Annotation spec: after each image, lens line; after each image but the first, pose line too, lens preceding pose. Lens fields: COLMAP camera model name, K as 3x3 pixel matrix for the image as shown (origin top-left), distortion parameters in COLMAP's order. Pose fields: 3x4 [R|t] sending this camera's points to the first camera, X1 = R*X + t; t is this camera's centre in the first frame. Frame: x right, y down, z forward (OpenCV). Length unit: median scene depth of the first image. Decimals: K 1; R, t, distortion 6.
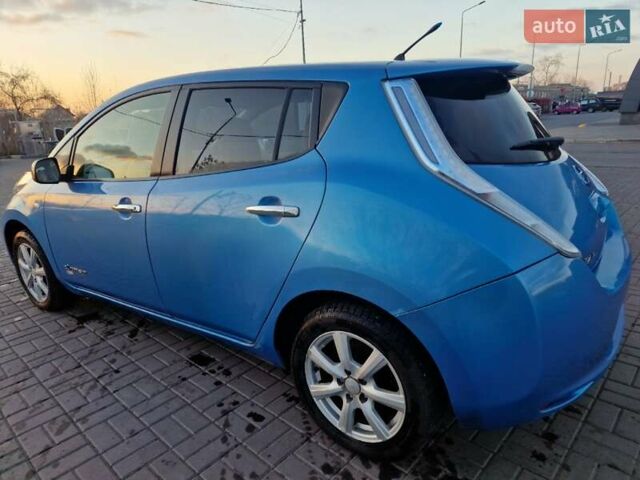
lens RADIAL K [[437.5, 0, 318.8], [0, 437.5, 237.4], [0, 0, 1]] dist [0.078167, -0.072375]
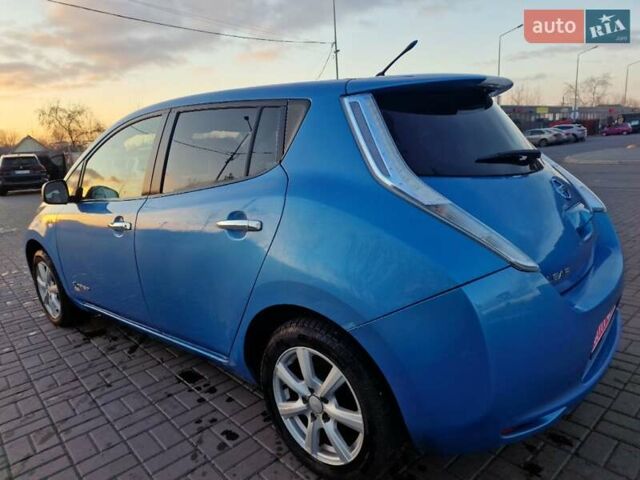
lens RADIAL K [[437.5, 0, 318.8], [0, 437.5, 237.4], [0, 0, 1]] dist [0.078167, -0.072375]
pose [[0.995612, 0.000064, -0.093576, 0.145374], [-0.005513, 0.998302, -0.057981, 0.020888], [0.093413, 0.058243, 0.993922, 0.007849]]
